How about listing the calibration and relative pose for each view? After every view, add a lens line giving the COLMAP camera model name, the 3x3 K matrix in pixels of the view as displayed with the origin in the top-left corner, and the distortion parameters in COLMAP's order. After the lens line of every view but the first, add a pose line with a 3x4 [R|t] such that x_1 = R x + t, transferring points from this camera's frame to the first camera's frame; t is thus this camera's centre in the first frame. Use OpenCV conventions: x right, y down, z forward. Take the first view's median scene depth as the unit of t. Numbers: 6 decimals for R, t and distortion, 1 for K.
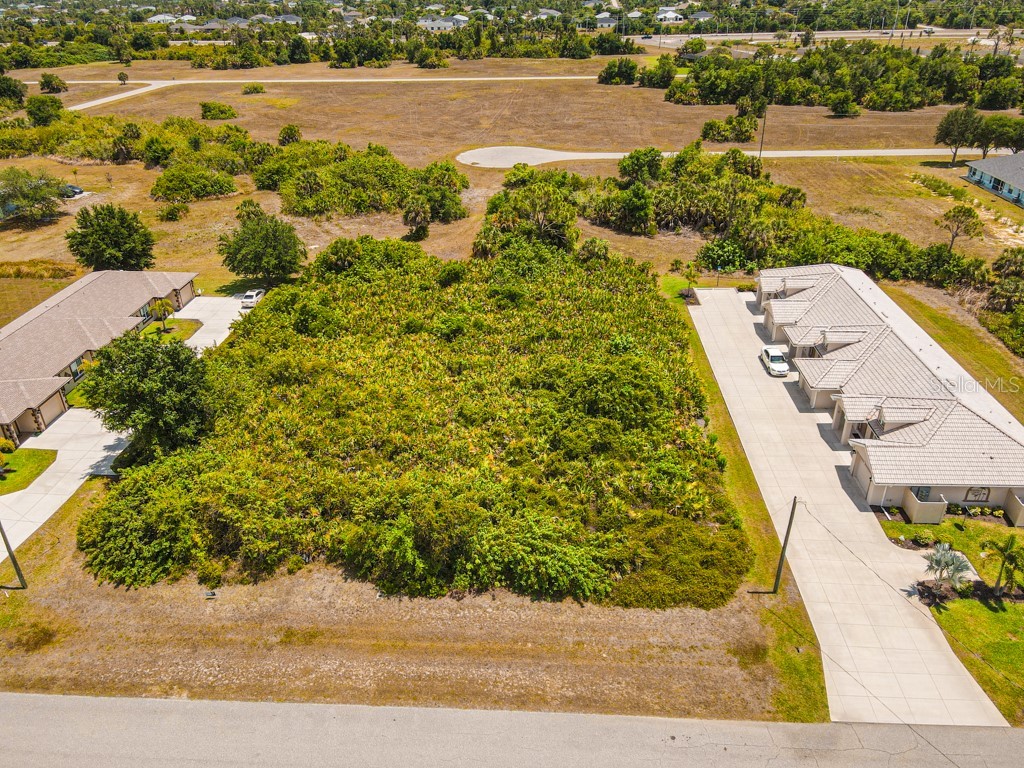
lens RADIAL K [[742.2, 0, 505.4], [0, 742.2, 381.0], [0, 0, 1]] dist [0.019948, 0.001709]
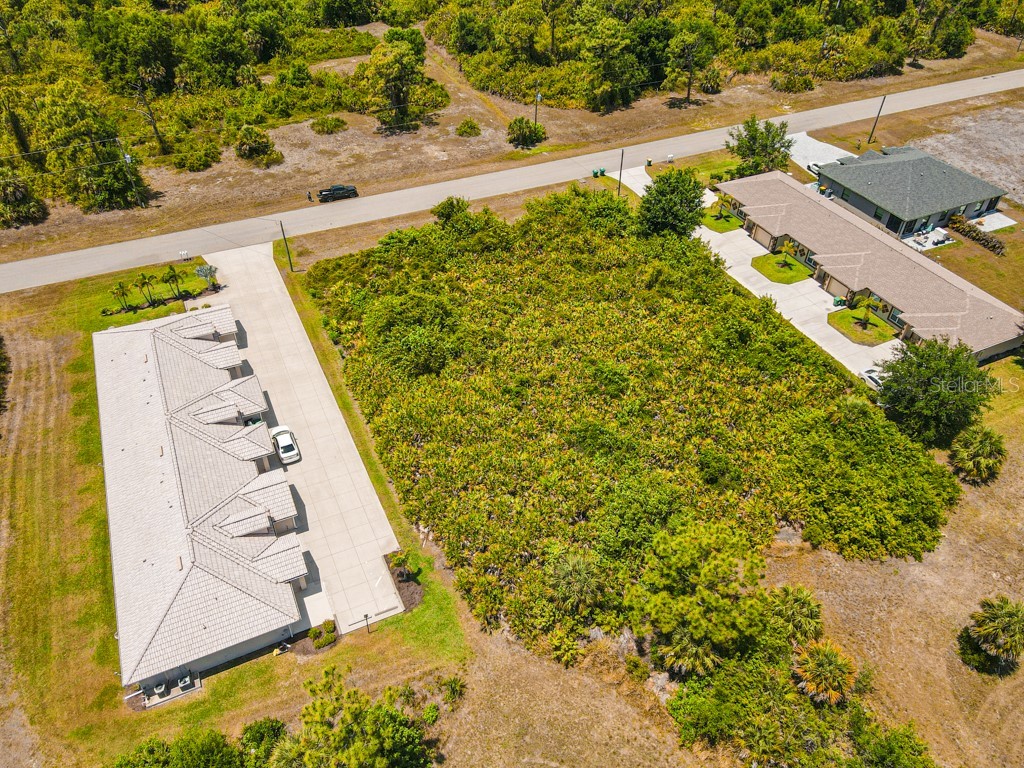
lens RADIAL K [[742.2, 0, 505.4], [0, 742.2, 381.0], [0, 0, 1]] dist [0.019948, 0.001709]
pose [[-0.878182, 0.319431, -0.356034, 0.433144], [-0.225844, 0.379243, 0.897312, -0.993877], [0.421653, 0.868412, -0.260903, 1.315237]]
